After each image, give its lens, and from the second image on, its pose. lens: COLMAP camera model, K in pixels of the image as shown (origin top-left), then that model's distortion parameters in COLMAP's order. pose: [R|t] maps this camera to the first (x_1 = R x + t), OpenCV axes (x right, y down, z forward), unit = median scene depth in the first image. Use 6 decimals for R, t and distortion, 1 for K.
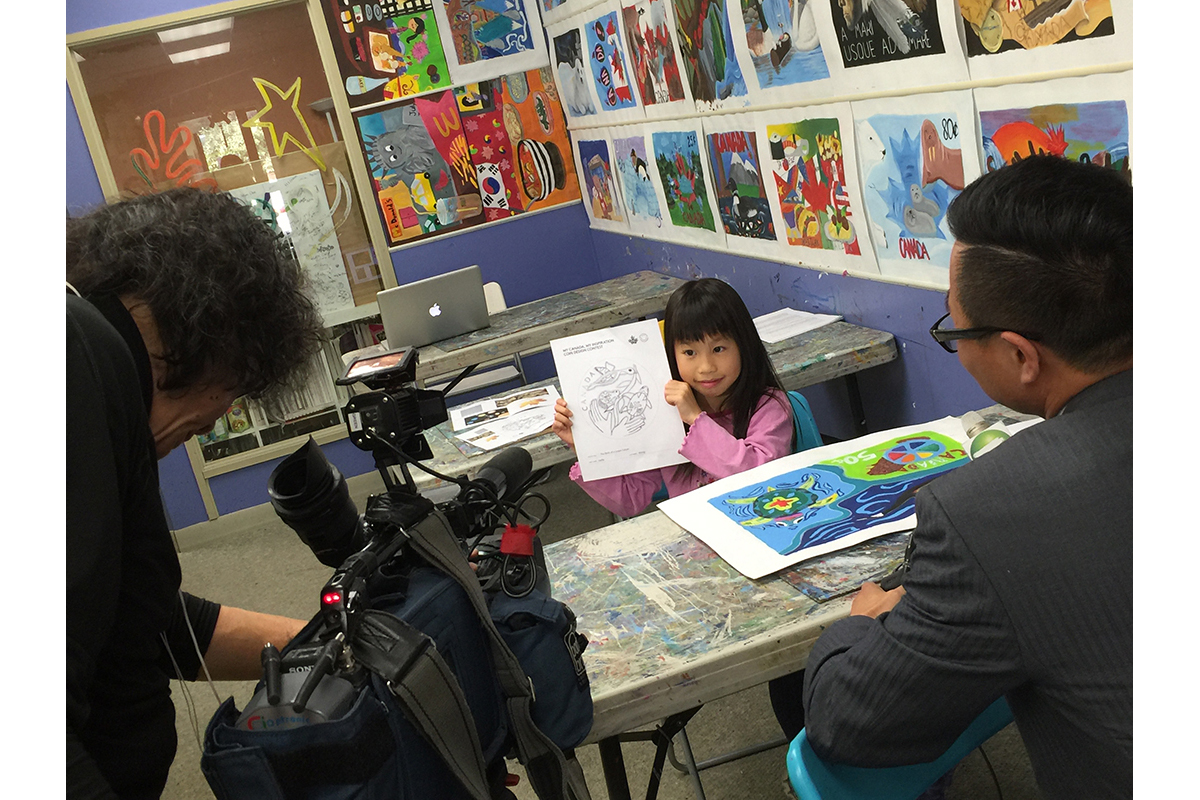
lens RADIAL K [[1199.9, 0, 601.5], [0, 1199.9, 395.0], [0, 0, 1]] dist [-0.007081, -0.010822]
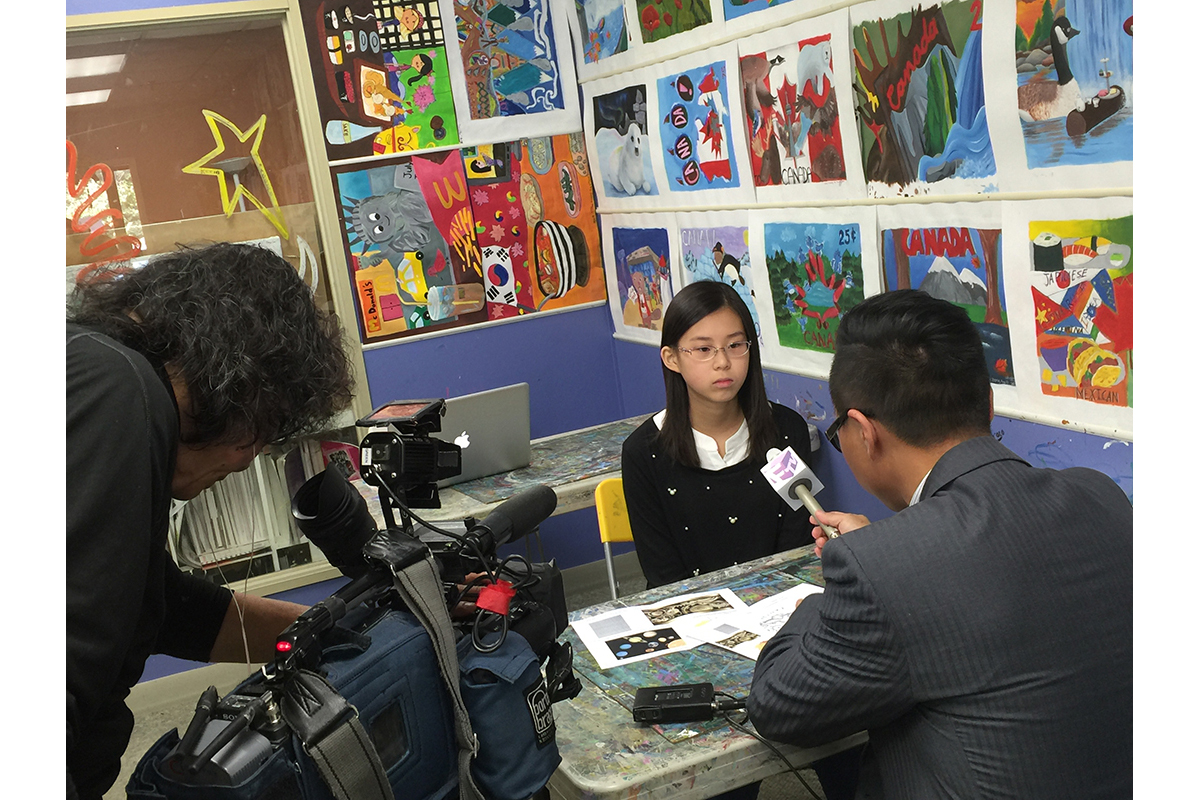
lens RADIAL K [[1239.5, 0, 600.0], [0, 1239.5, 400.0], [0, 0, 1]] dist [0.014262, 0.017178]
pose [[0.991807, 0.066102, 0.109316, -0.113202], [-0.056985, 0.994791, -0.084518, -0.029604], [-0.114333, 0.077596, 0.990407, 0.204110]]
